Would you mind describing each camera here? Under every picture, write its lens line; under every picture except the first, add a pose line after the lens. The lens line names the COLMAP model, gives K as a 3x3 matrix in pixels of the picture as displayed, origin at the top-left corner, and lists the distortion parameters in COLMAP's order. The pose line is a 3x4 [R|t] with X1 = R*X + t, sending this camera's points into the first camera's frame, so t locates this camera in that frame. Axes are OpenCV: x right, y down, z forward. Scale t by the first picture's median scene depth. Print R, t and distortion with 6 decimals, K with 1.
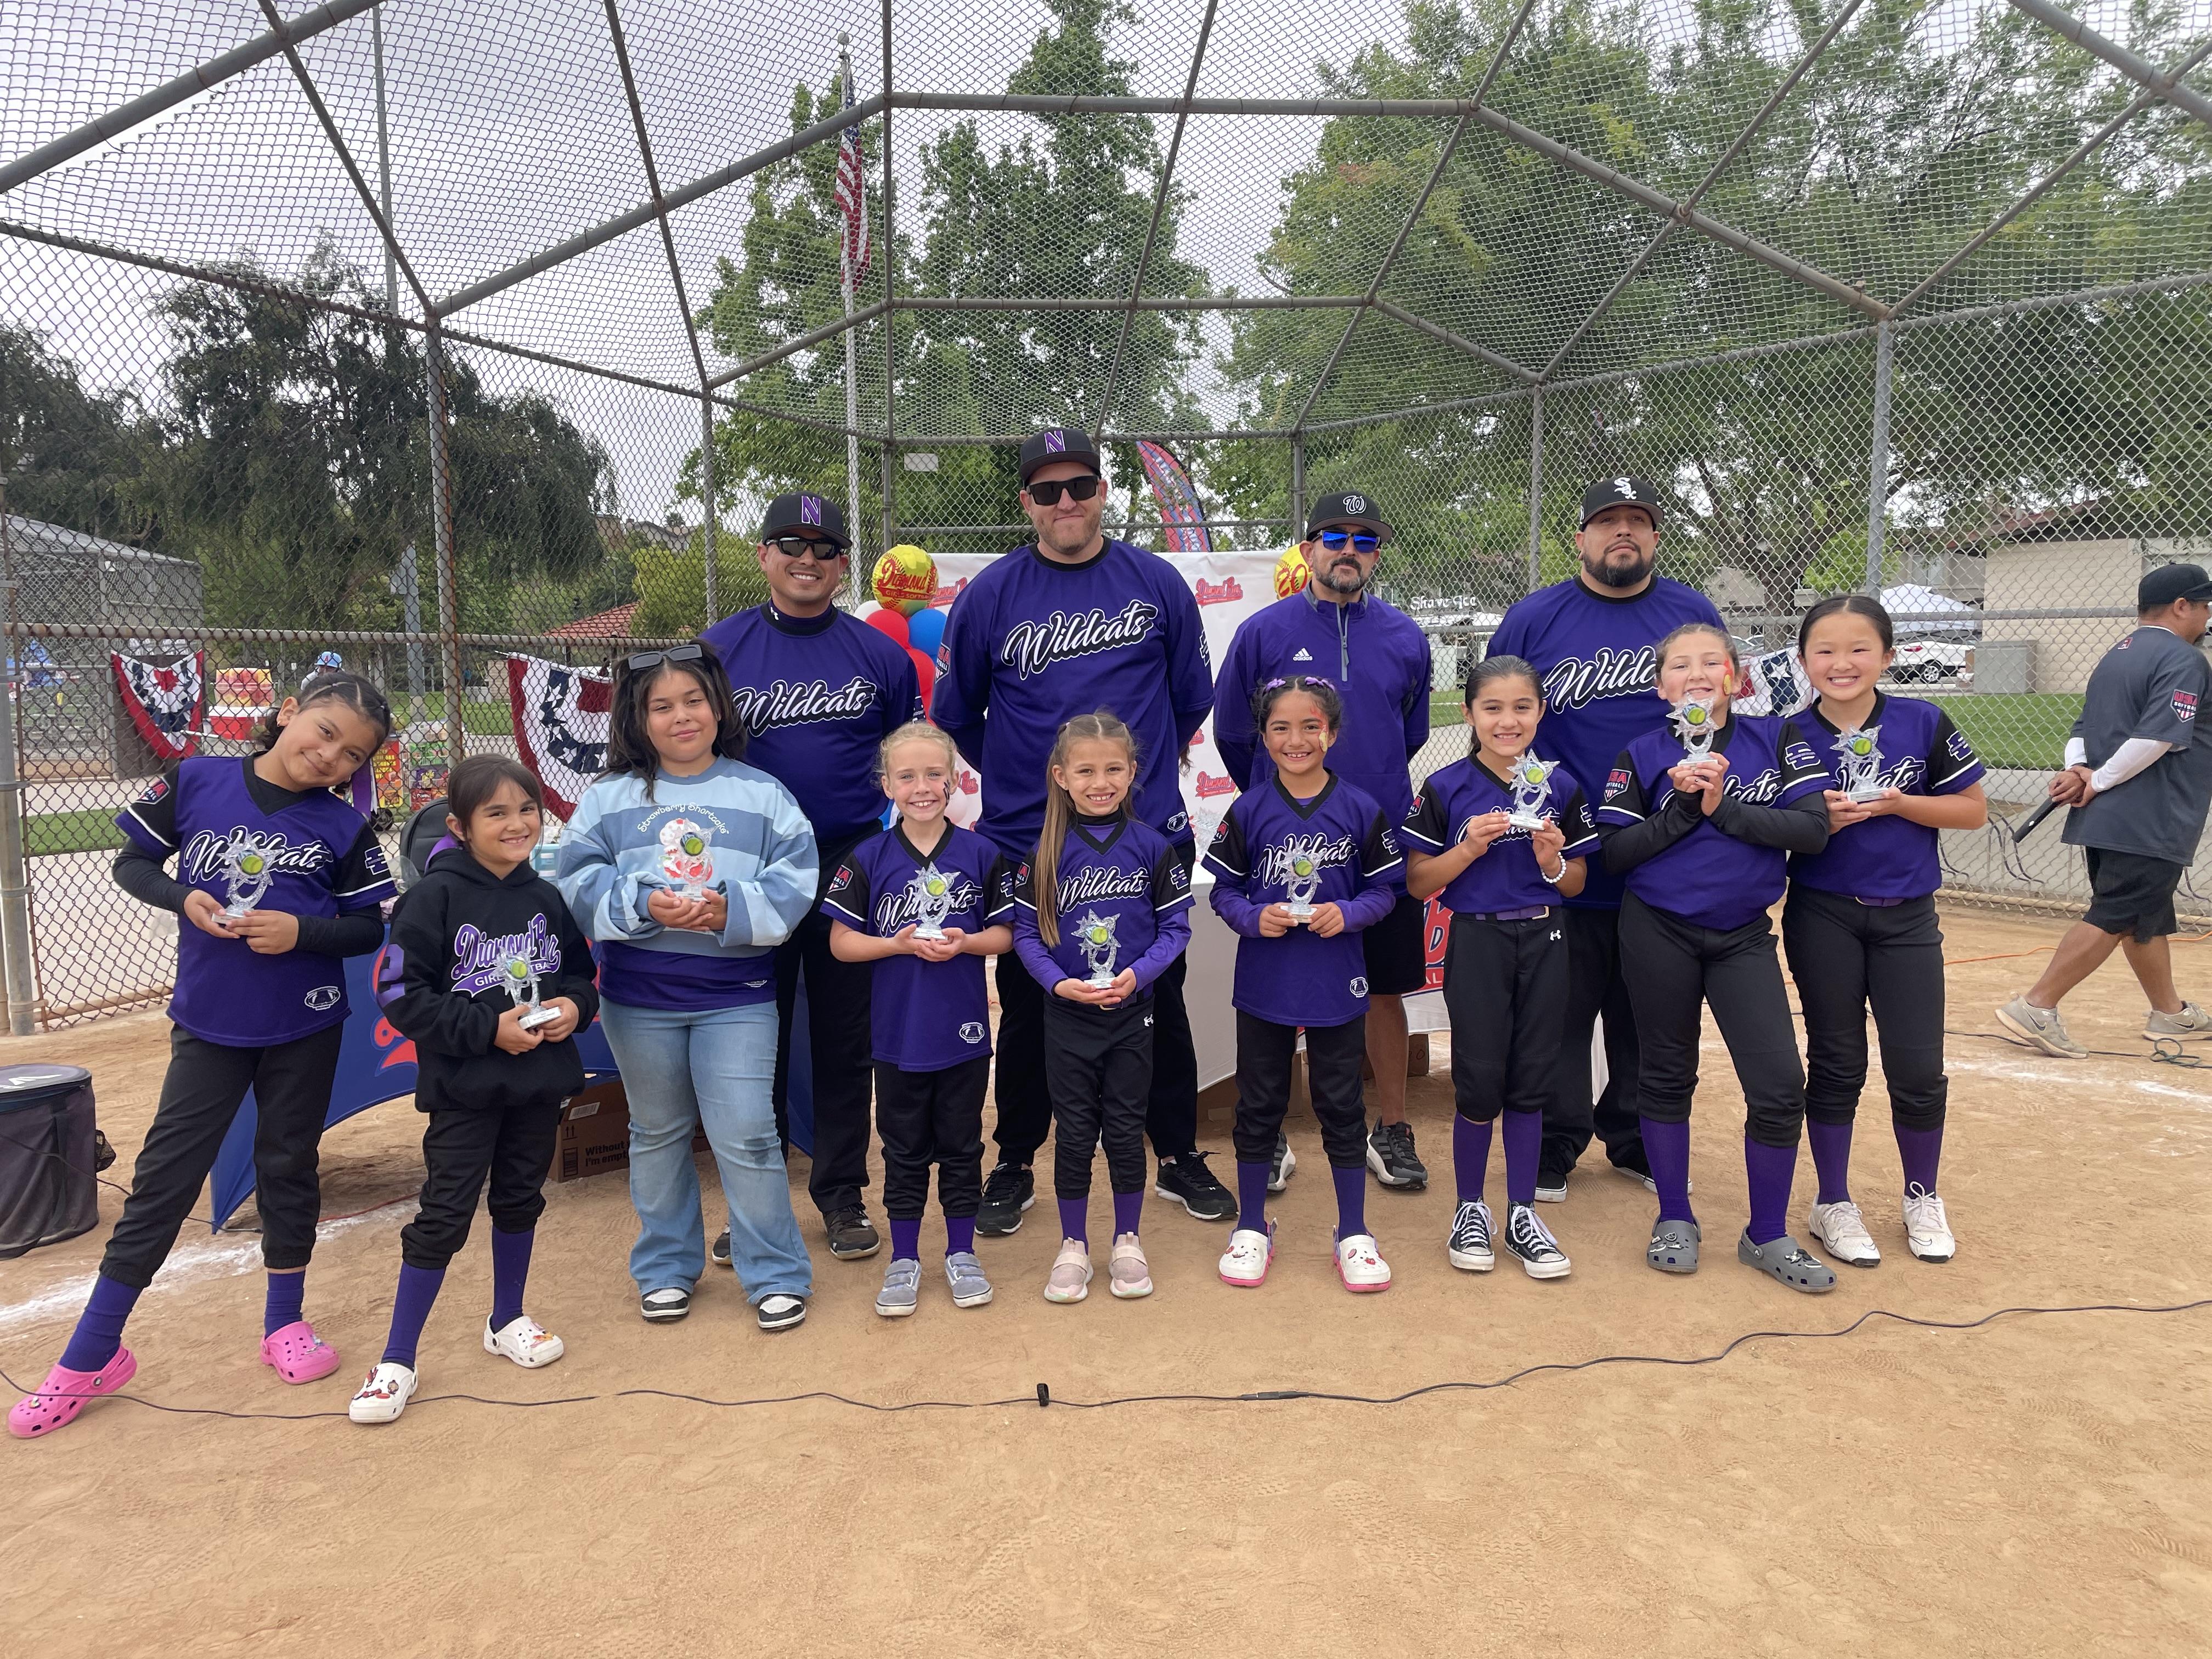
lens RADIAL K [[1669.2, 0, 1117.1], [0, 1669.2, 843.4], [0, 0, 1]] dist [0.082913, -0.108747]
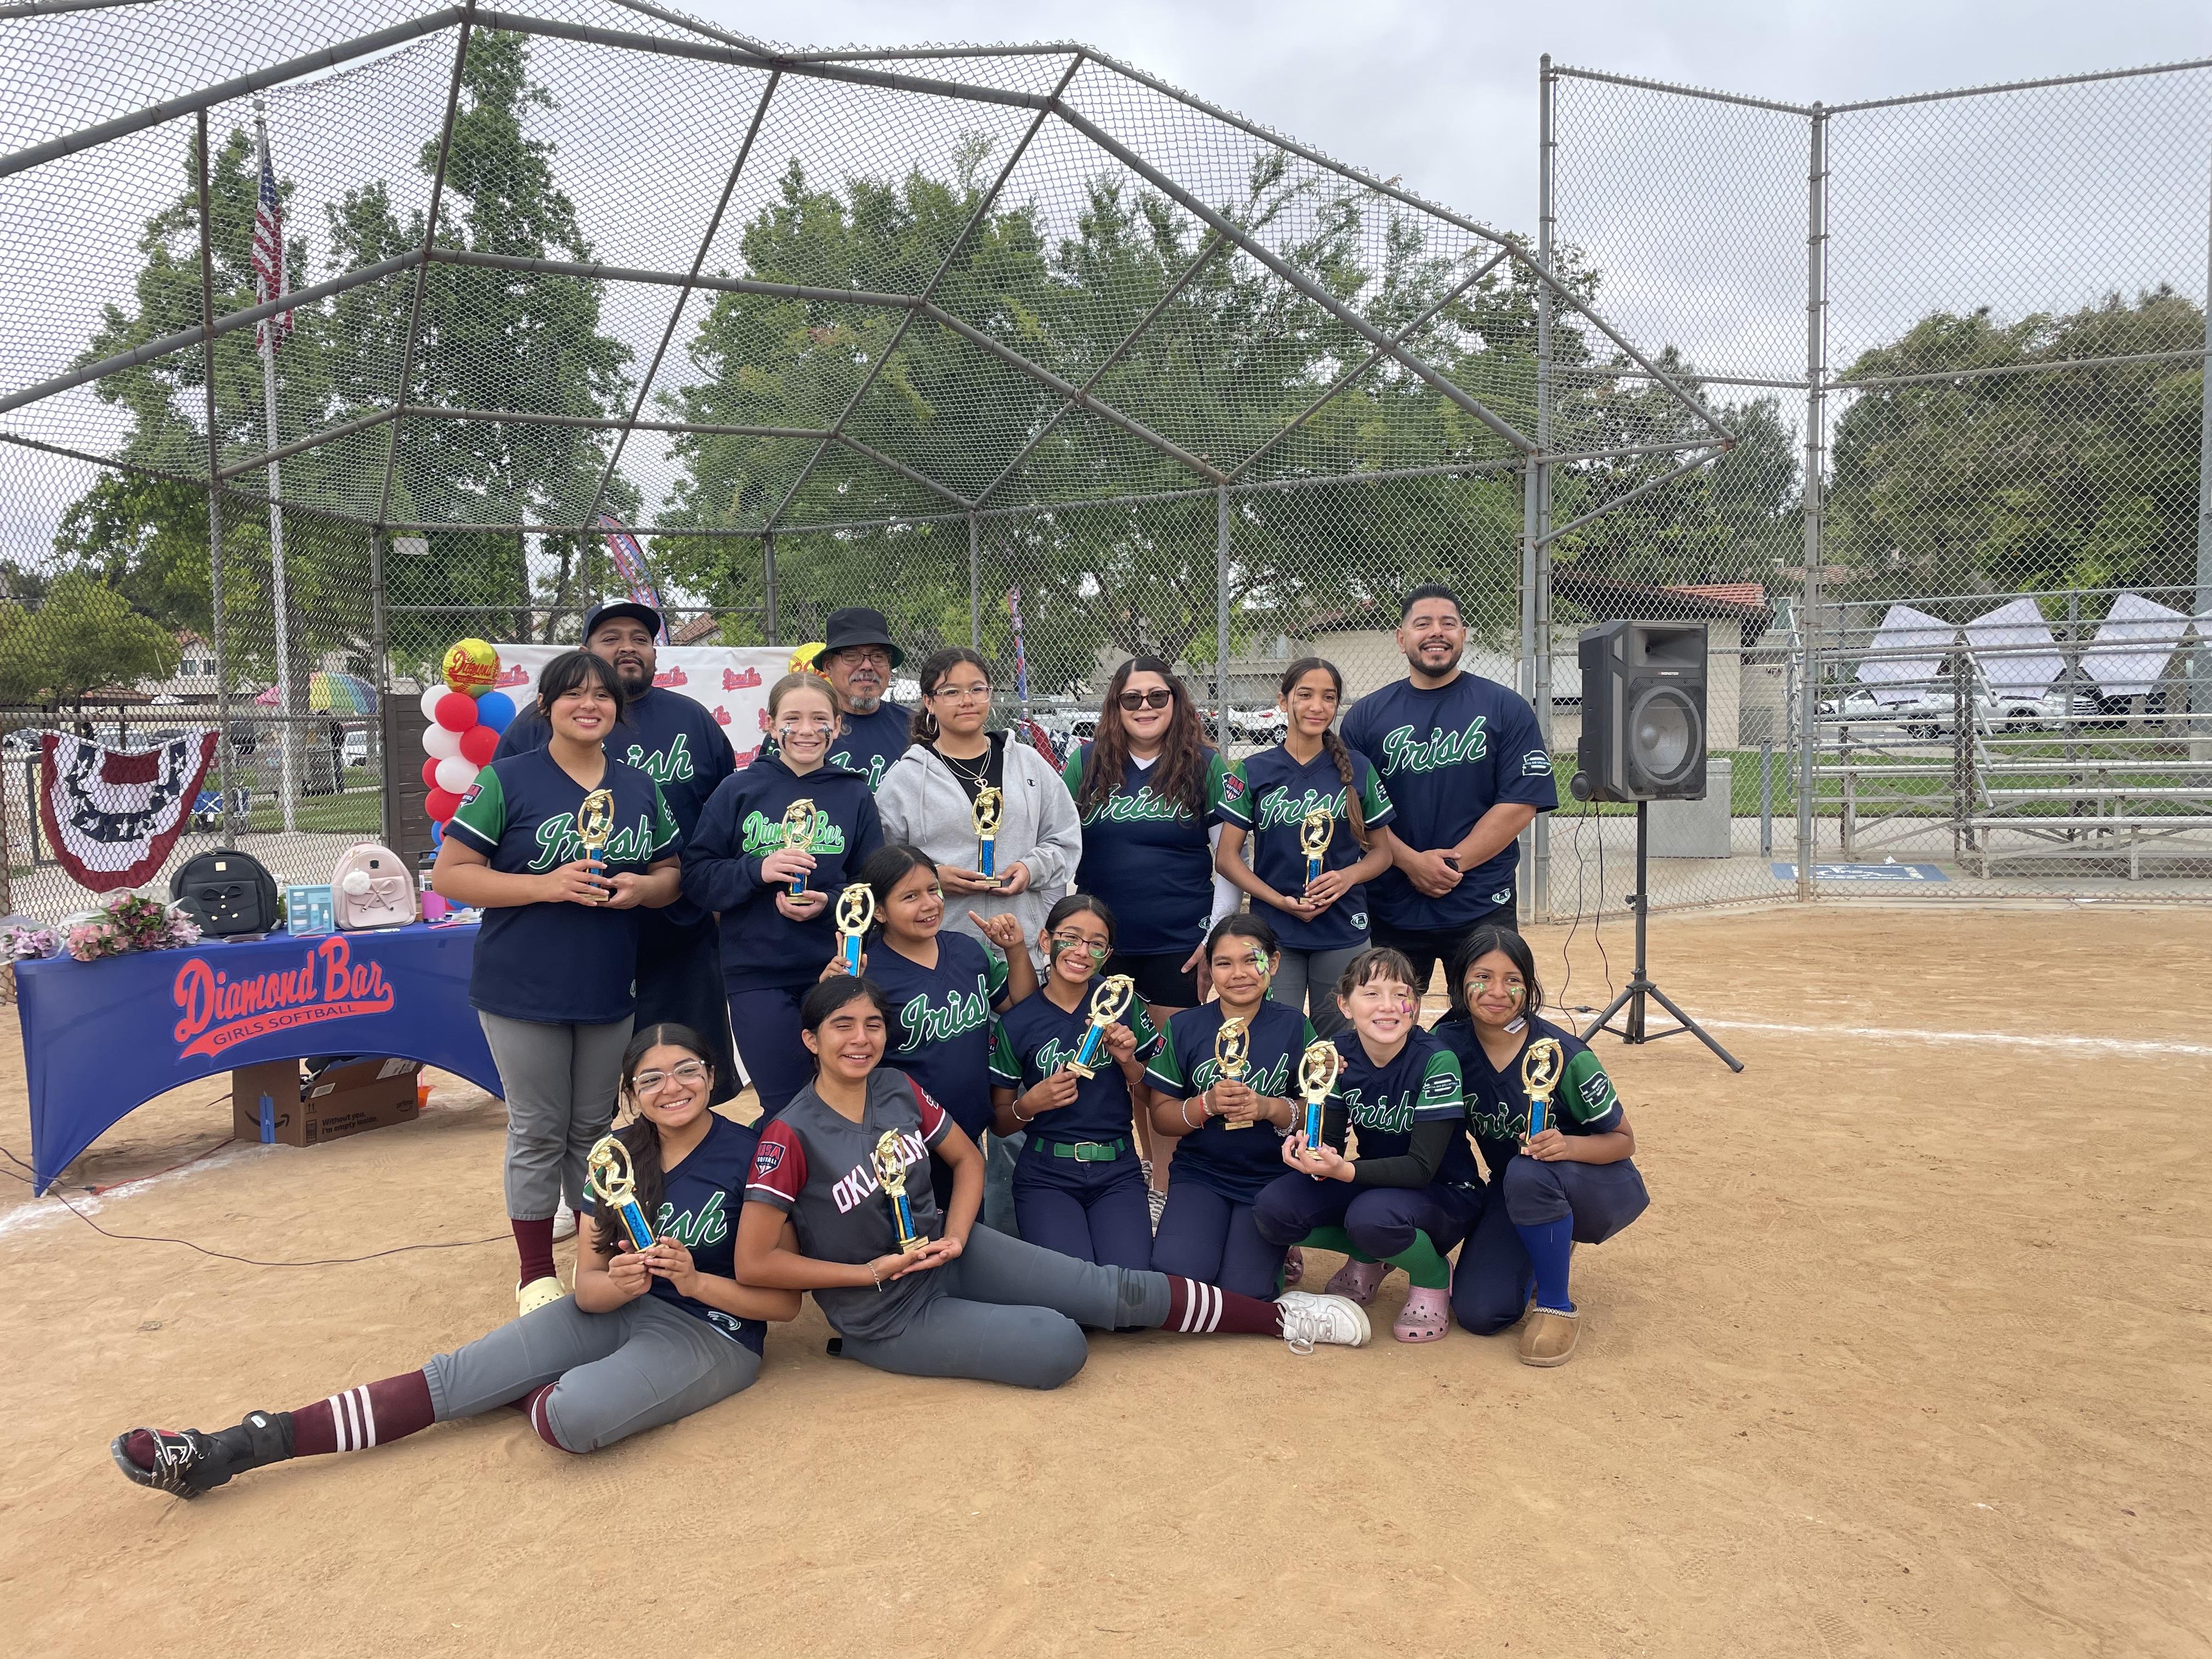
lens RADIAL K [[1669.2, 0, 1122.3], [0, 1669.2, 852.4], [0, 0, 1]] dist [0.082913, -0.108747]
pose [[0.939518, -0.027813, 0.341370, -0.036336], [0.038059, 0.999003, -0.023351, 0.005936], [-0.340380, 0.034931, 0.939639, -0.091320]]
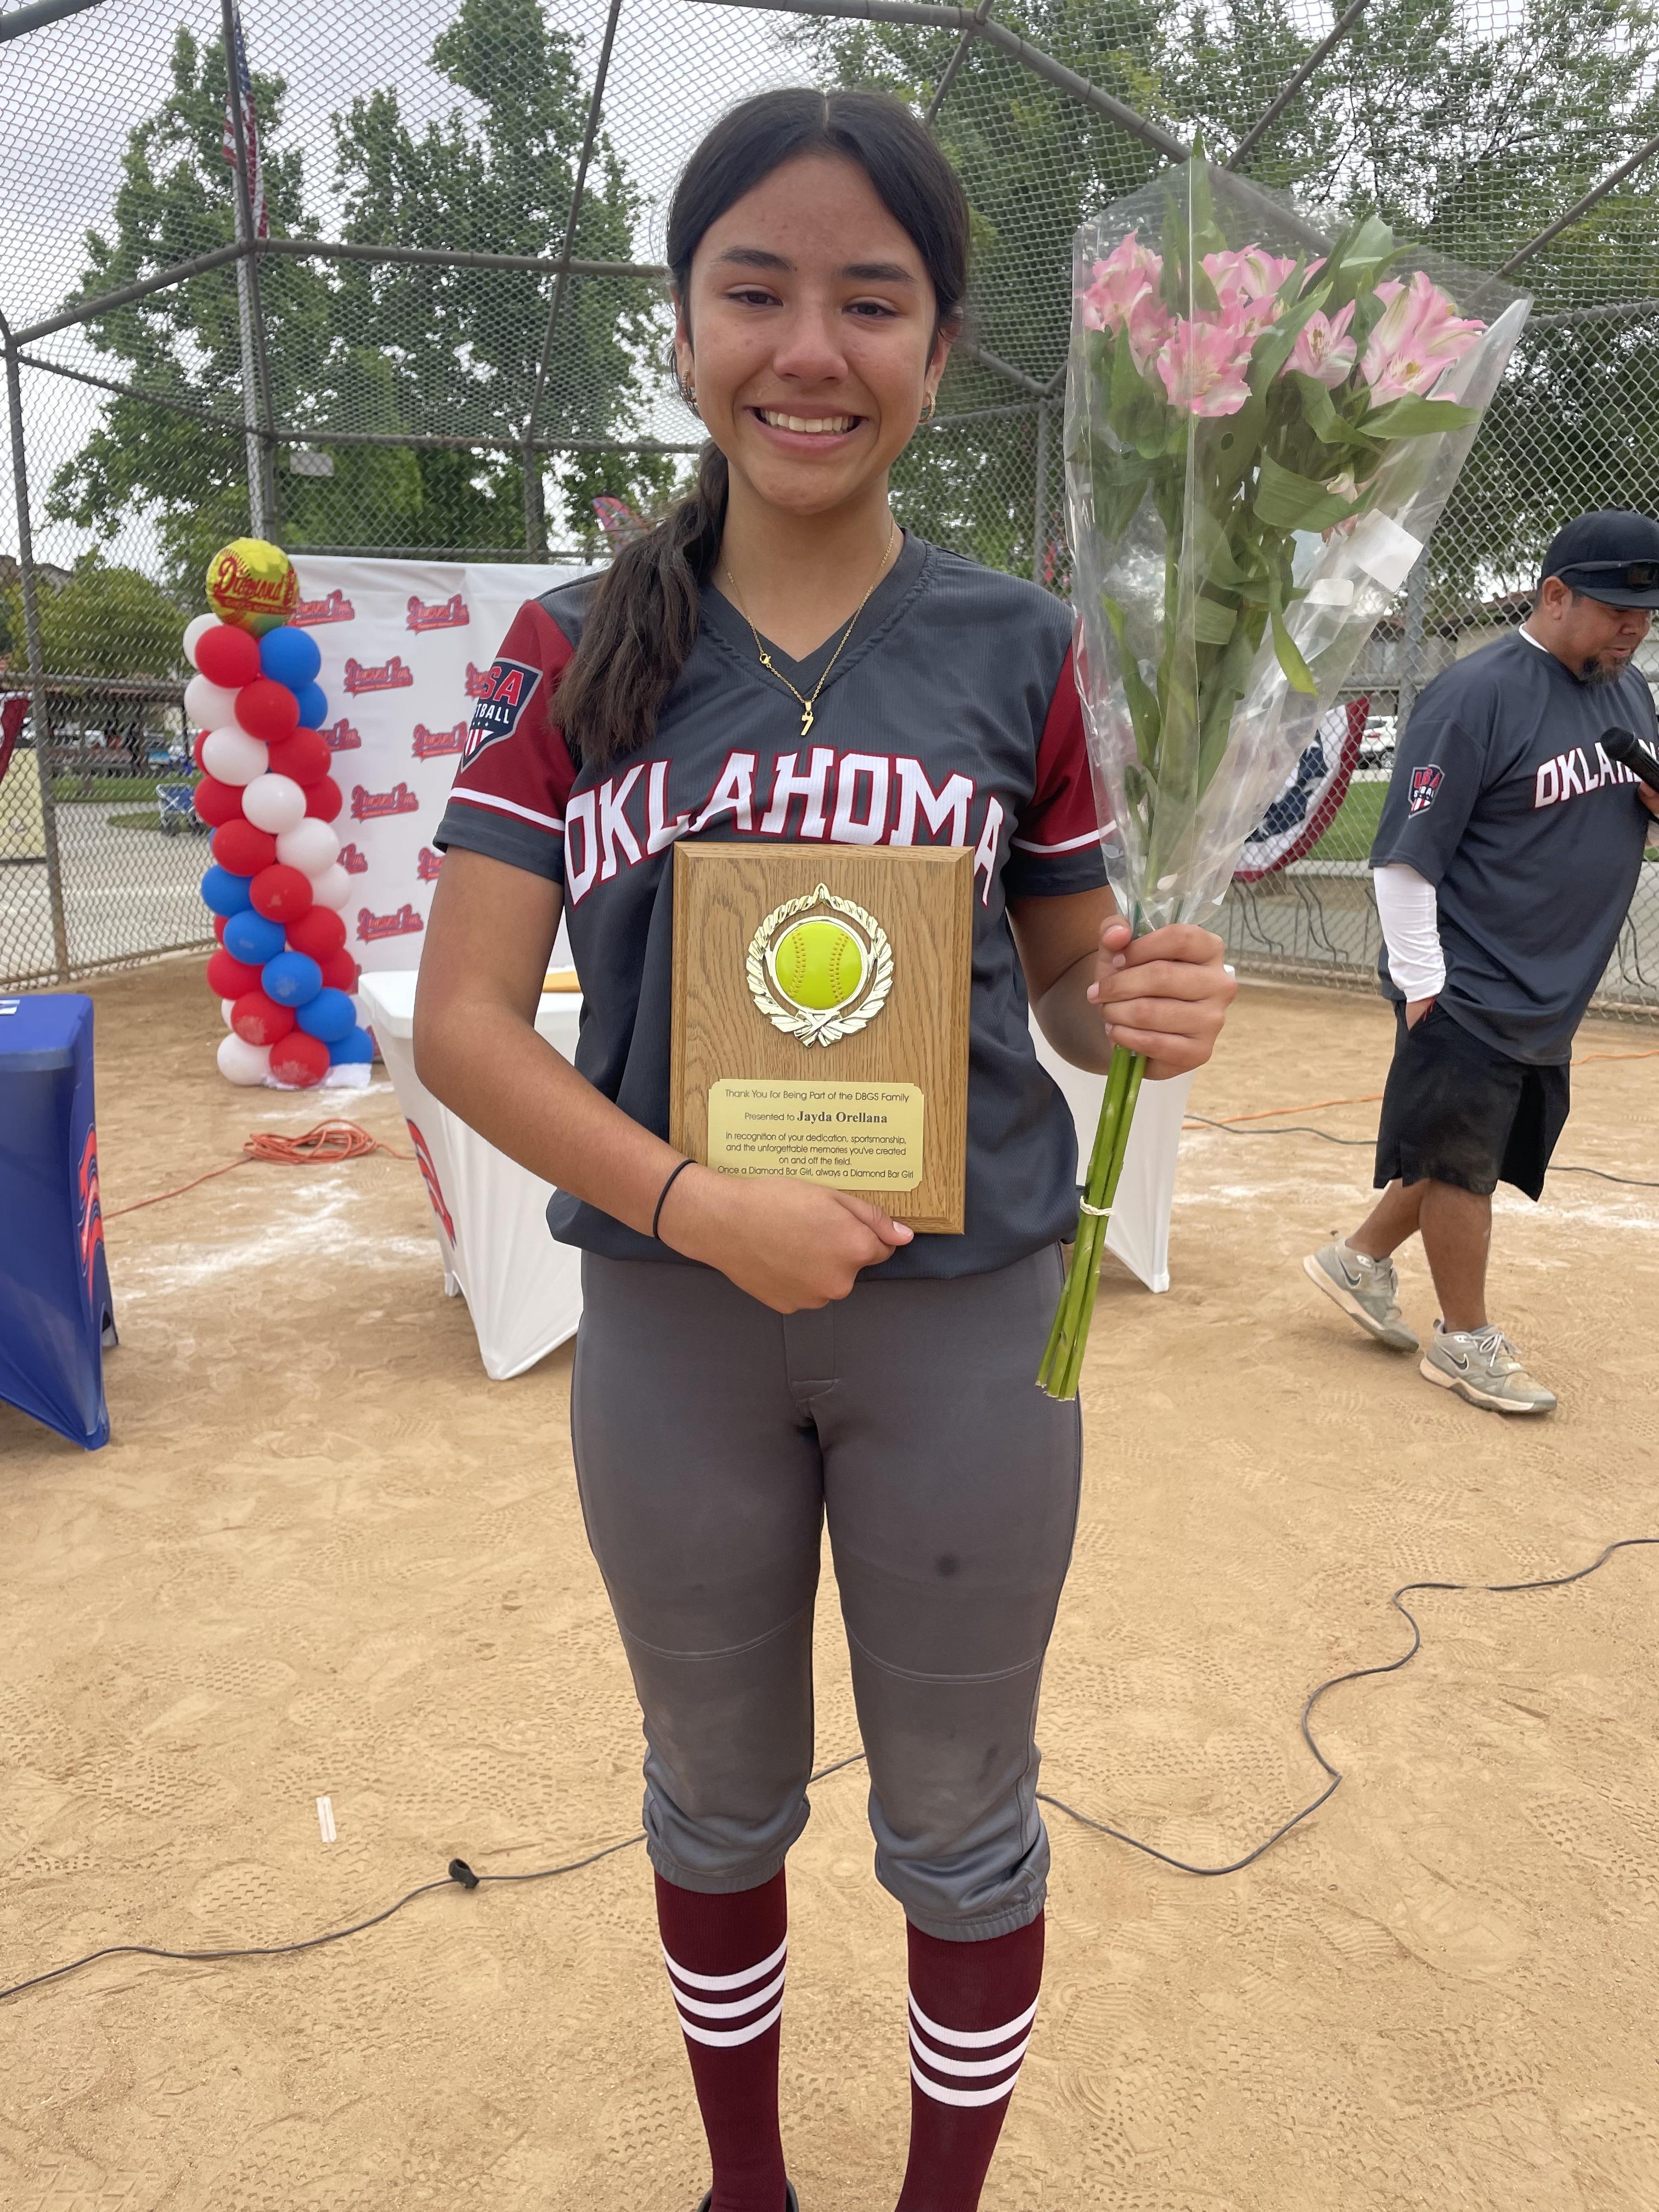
lens RADIAL K [[1669.2, 0, 852.1], [0, 1669.2, 1118.7], [0, 0, 1]] dist [0.082913, -0.108747]
pose [[0.987920, -0.015158, 0.154223, 0.006867], [-0.002609, 0.993436, 0.114357, -0.002134], [-0.154944, -0.113378, 0.981396, 0.061046]]
